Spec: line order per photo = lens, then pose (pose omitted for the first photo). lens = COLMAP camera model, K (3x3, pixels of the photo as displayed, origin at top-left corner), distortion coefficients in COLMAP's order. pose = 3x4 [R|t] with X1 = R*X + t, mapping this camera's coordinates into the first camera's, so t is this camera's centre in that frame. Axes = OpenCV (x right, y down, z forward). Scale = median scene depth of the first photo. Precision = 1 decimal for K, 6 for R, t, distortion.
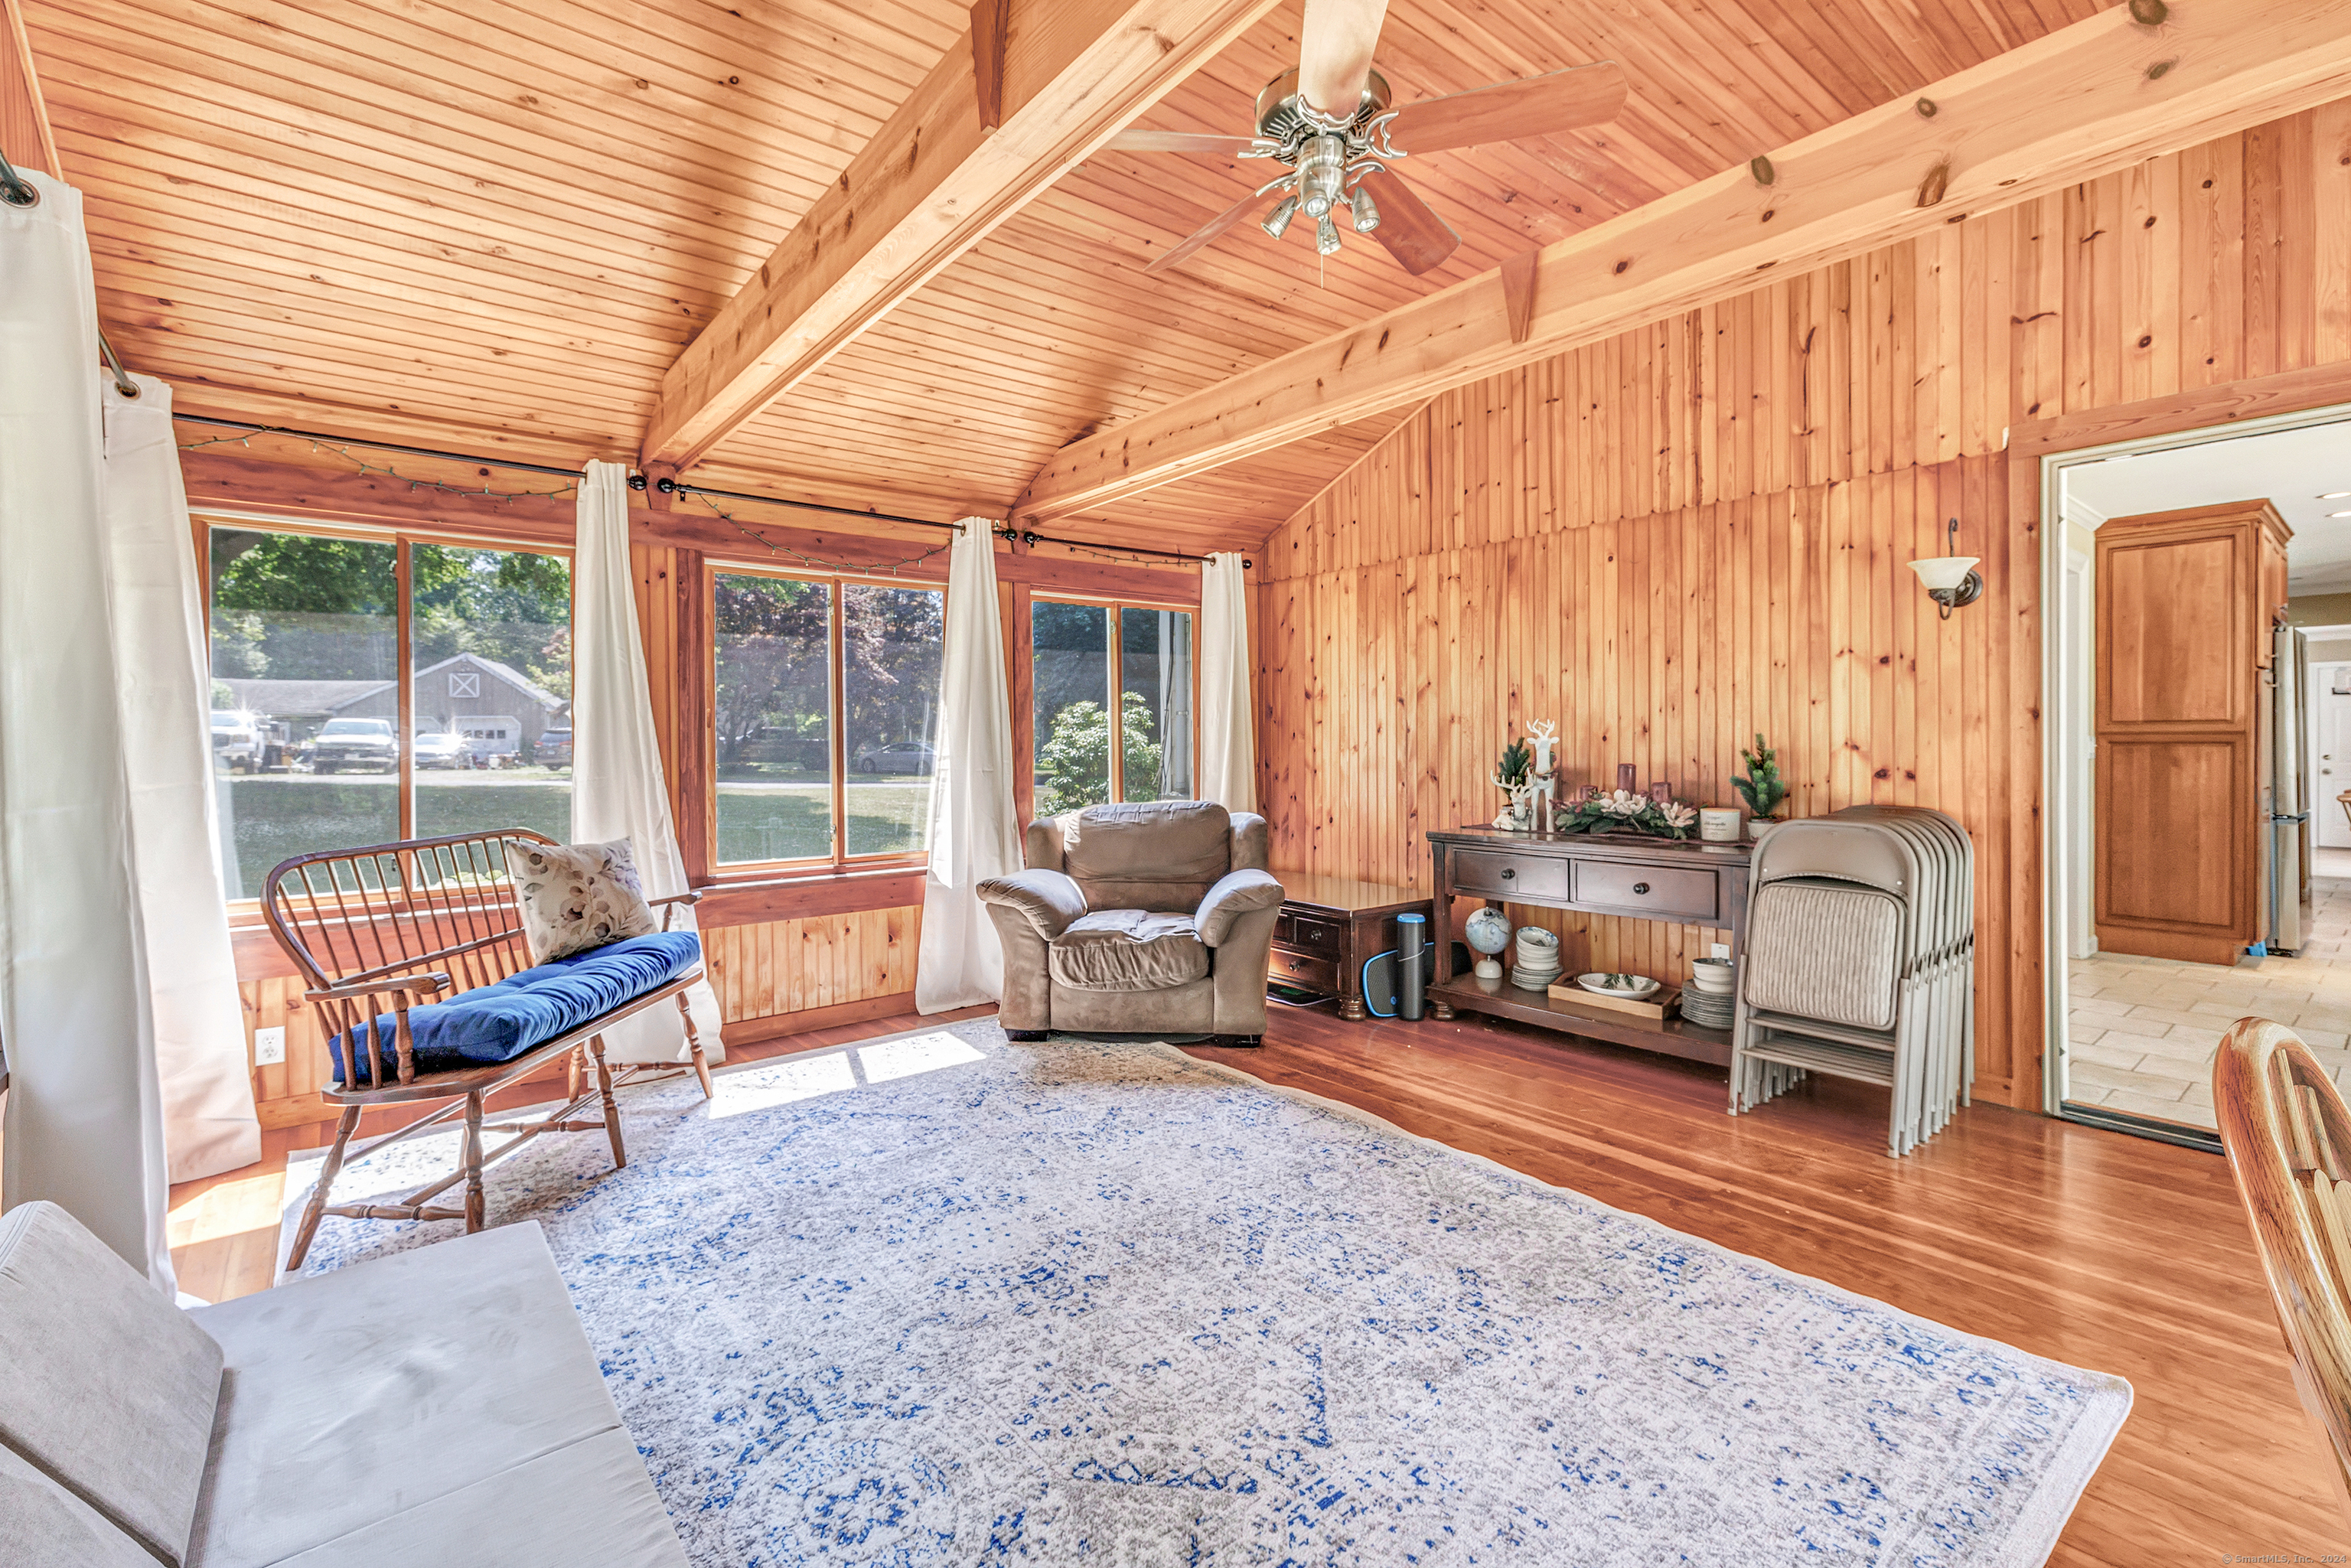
lens RADIAL K [[1025.3, 0, 1161.9], [0, 1025.3, 741.0], [0, 0, 1]] dist [0.000372, 0.001511]
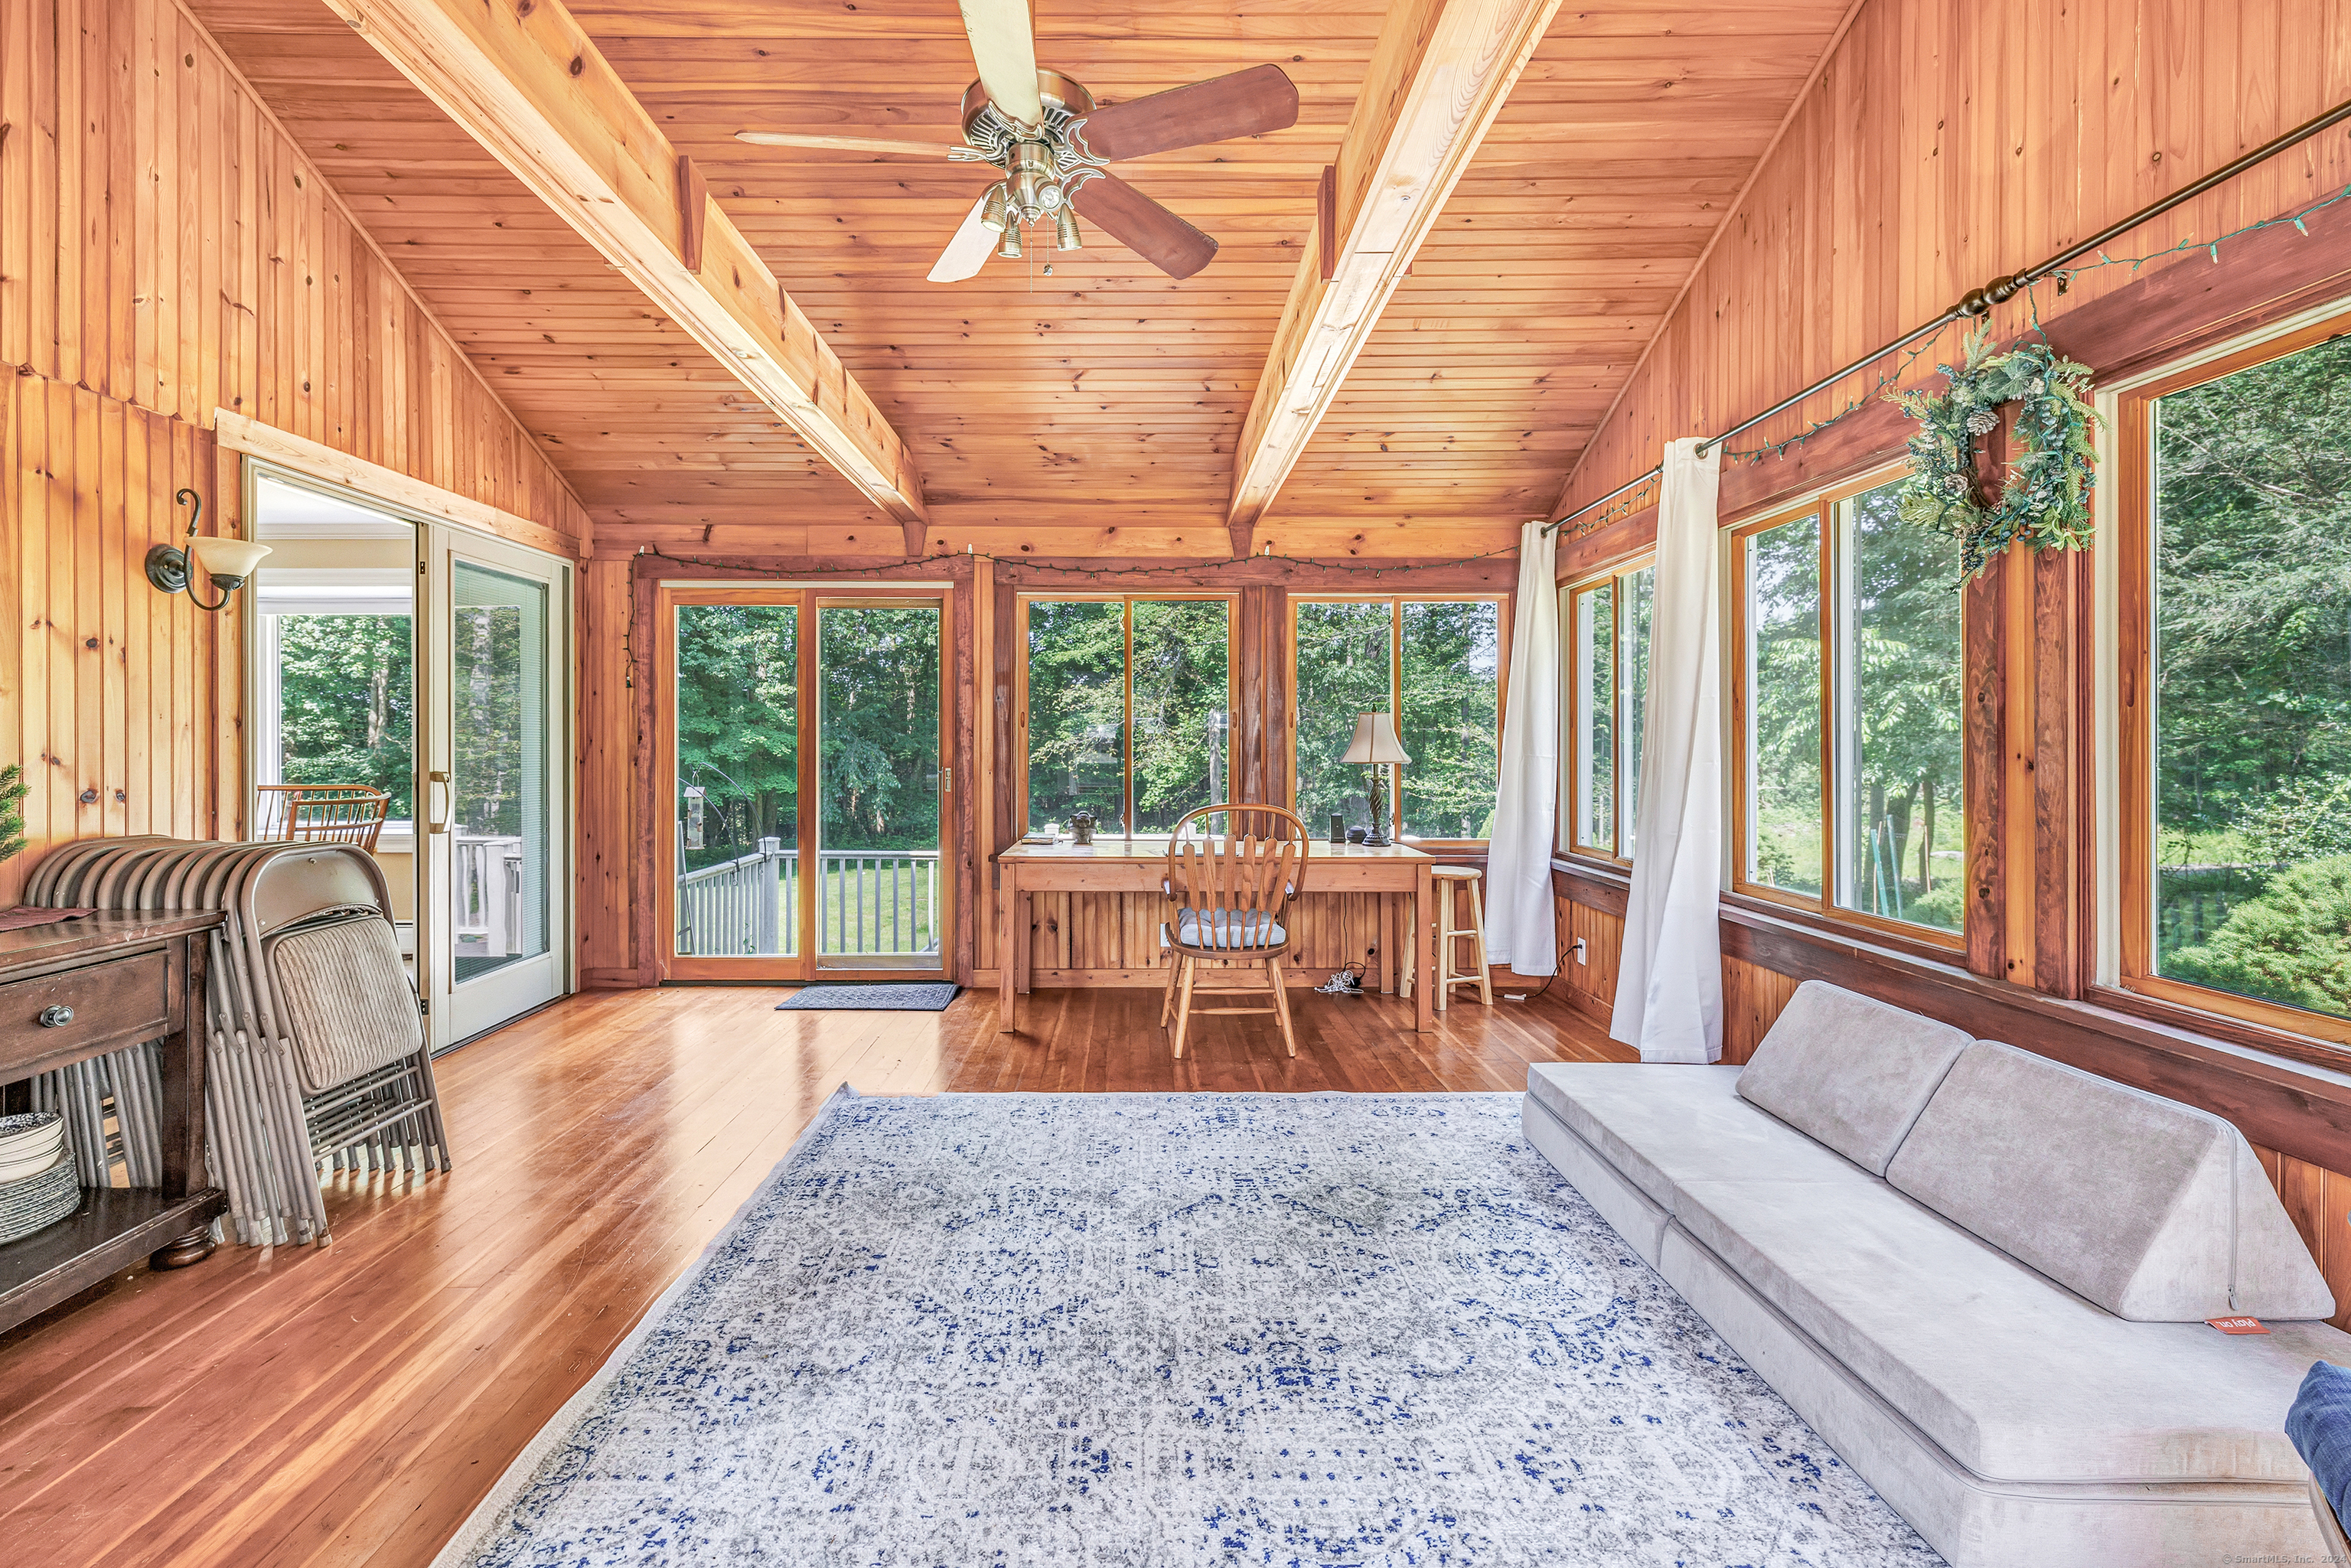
lens RADIAL K [[1025.3, 0, 1139.8], [0, 1025.3, 738.8], [0, 0, 1]] dist [0.000372, 0.001511]
pose [[-0.783534, 0.012476, 0.621224, -0.358214], [0.007720, 0.999917, -0.010344, 0.004186], [-0.621301, -0.003309, -0.783565, 1.127485]]
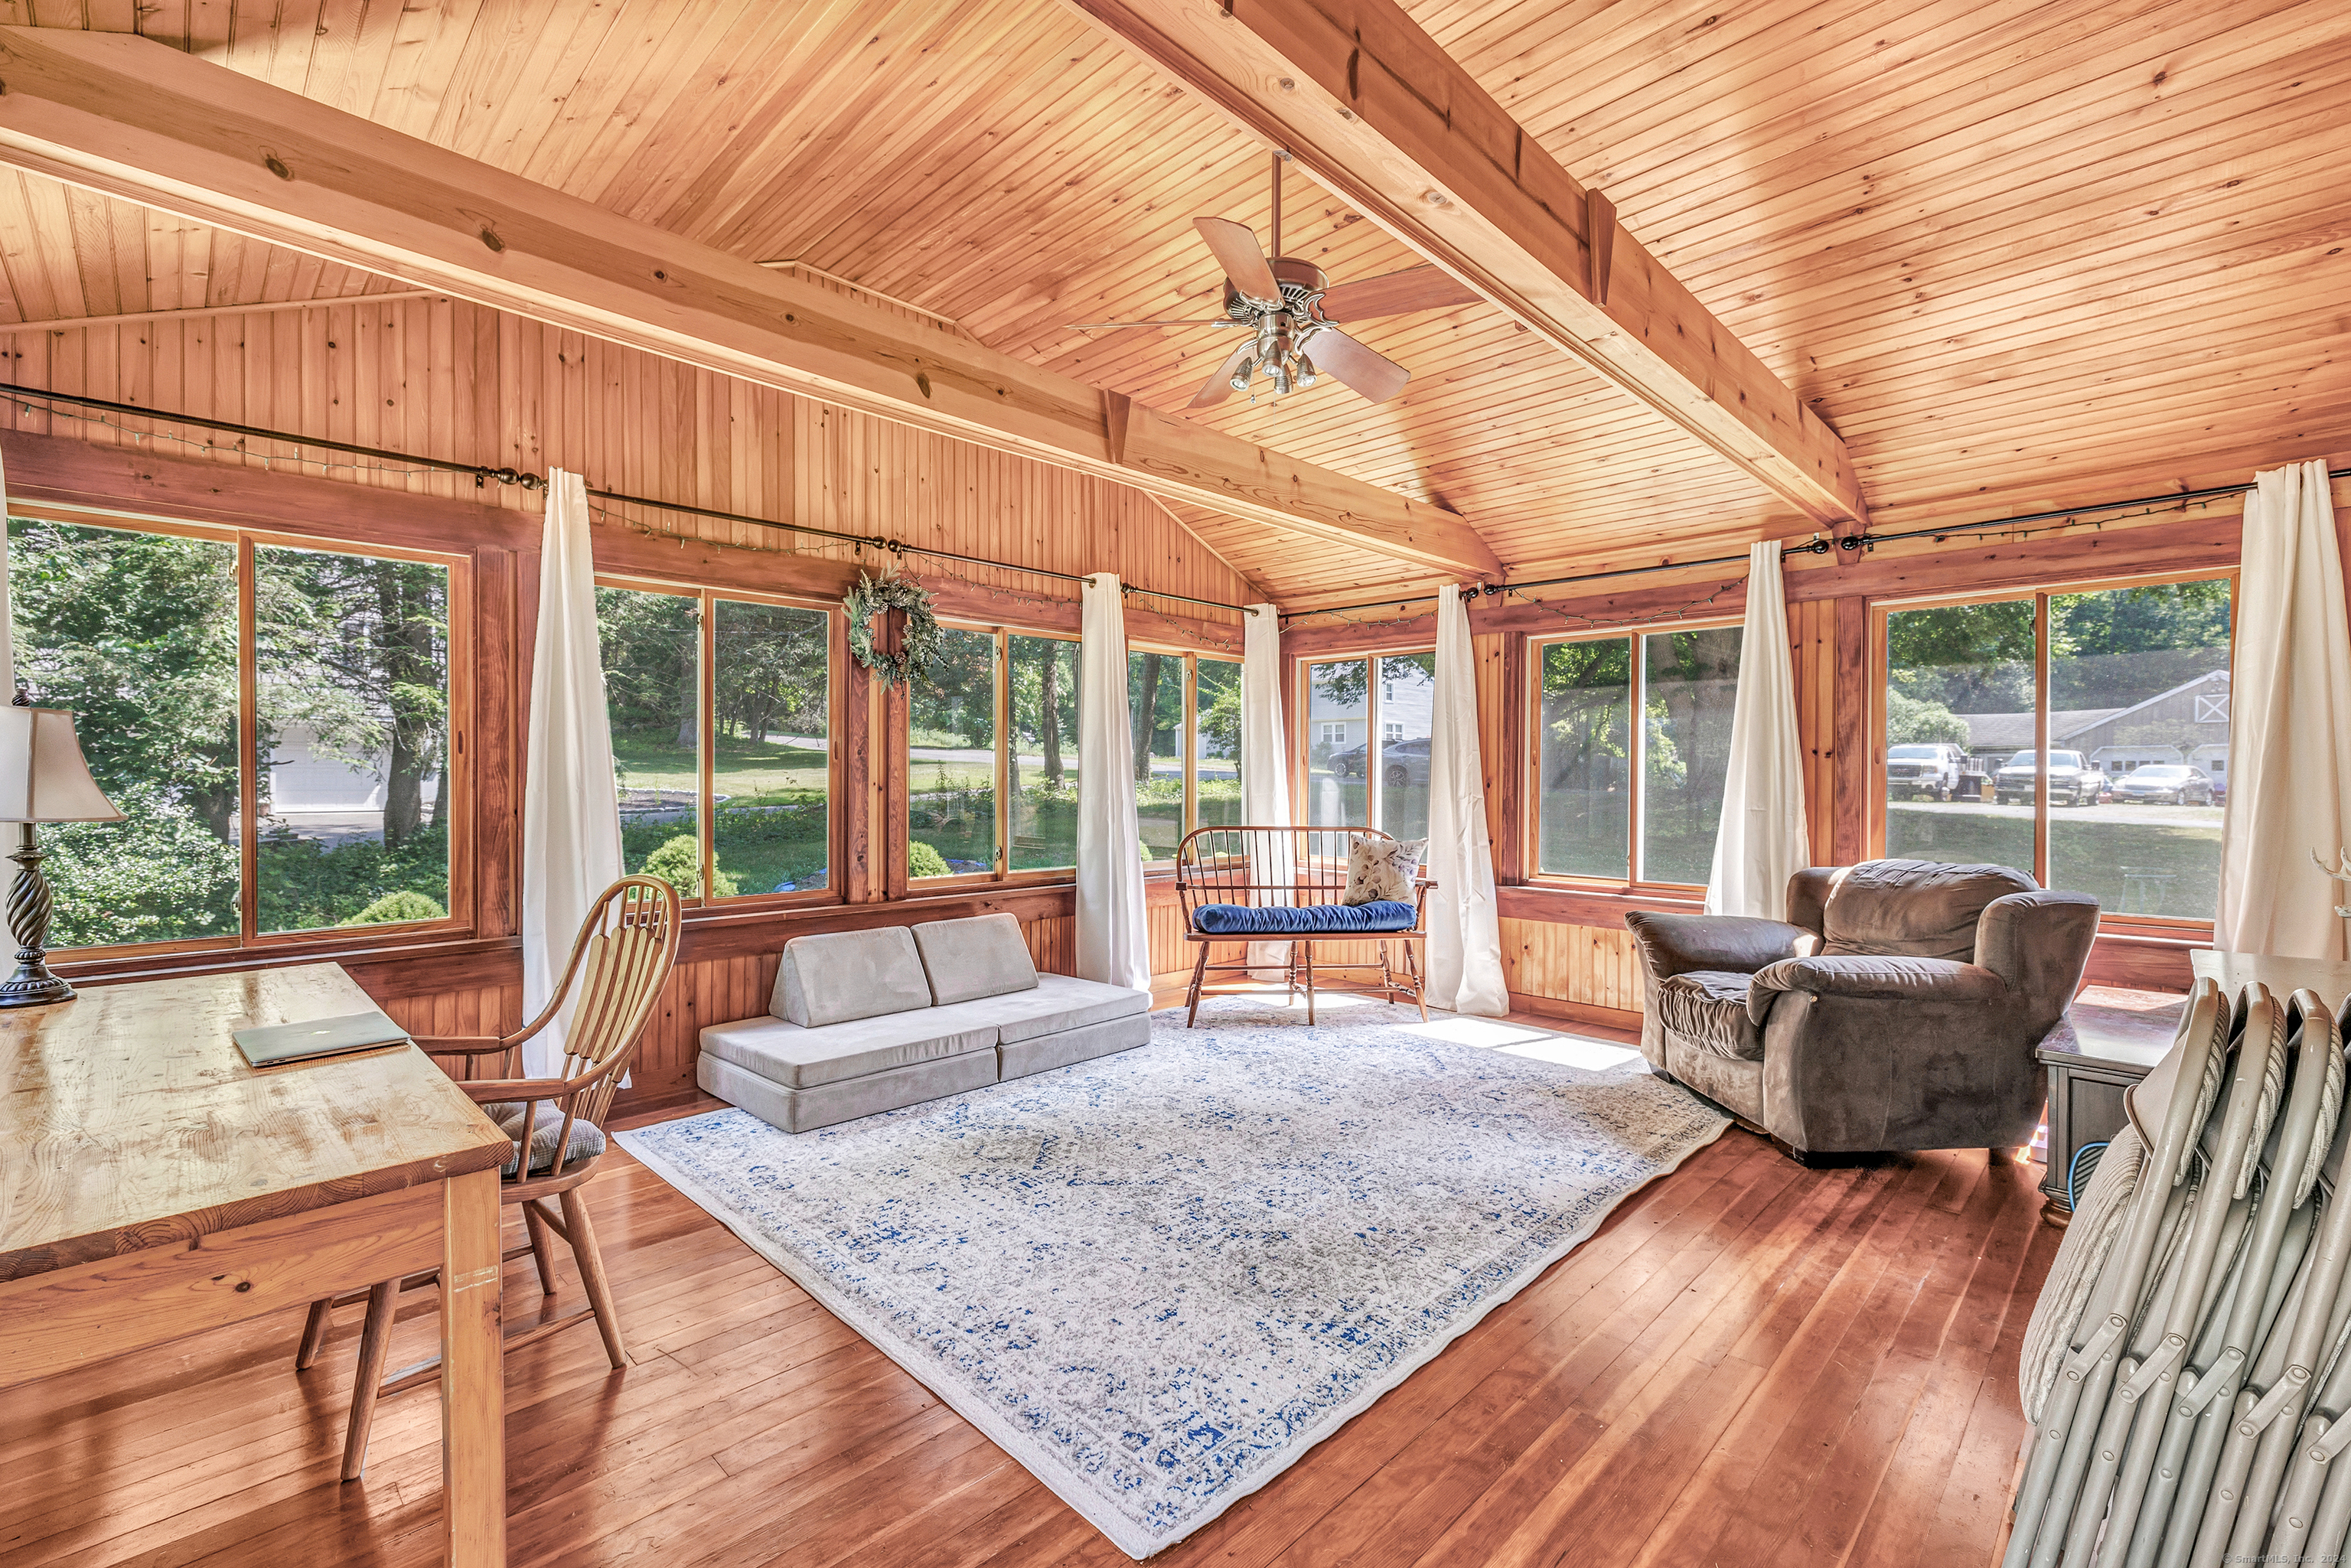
lens RADIAL K [[1025.3, 0, 1187.5], [0, 1025.3, 773.4], [0, 0, 1]] dist [0.000372, 0.001511]
pose [[0.121313, 0.007352, -0.992587, 0.935212], [-0.005062, 0.999964, 0.006788, -0.011322], [0.992601, 0.004201, 0.121346, 0.484208]]
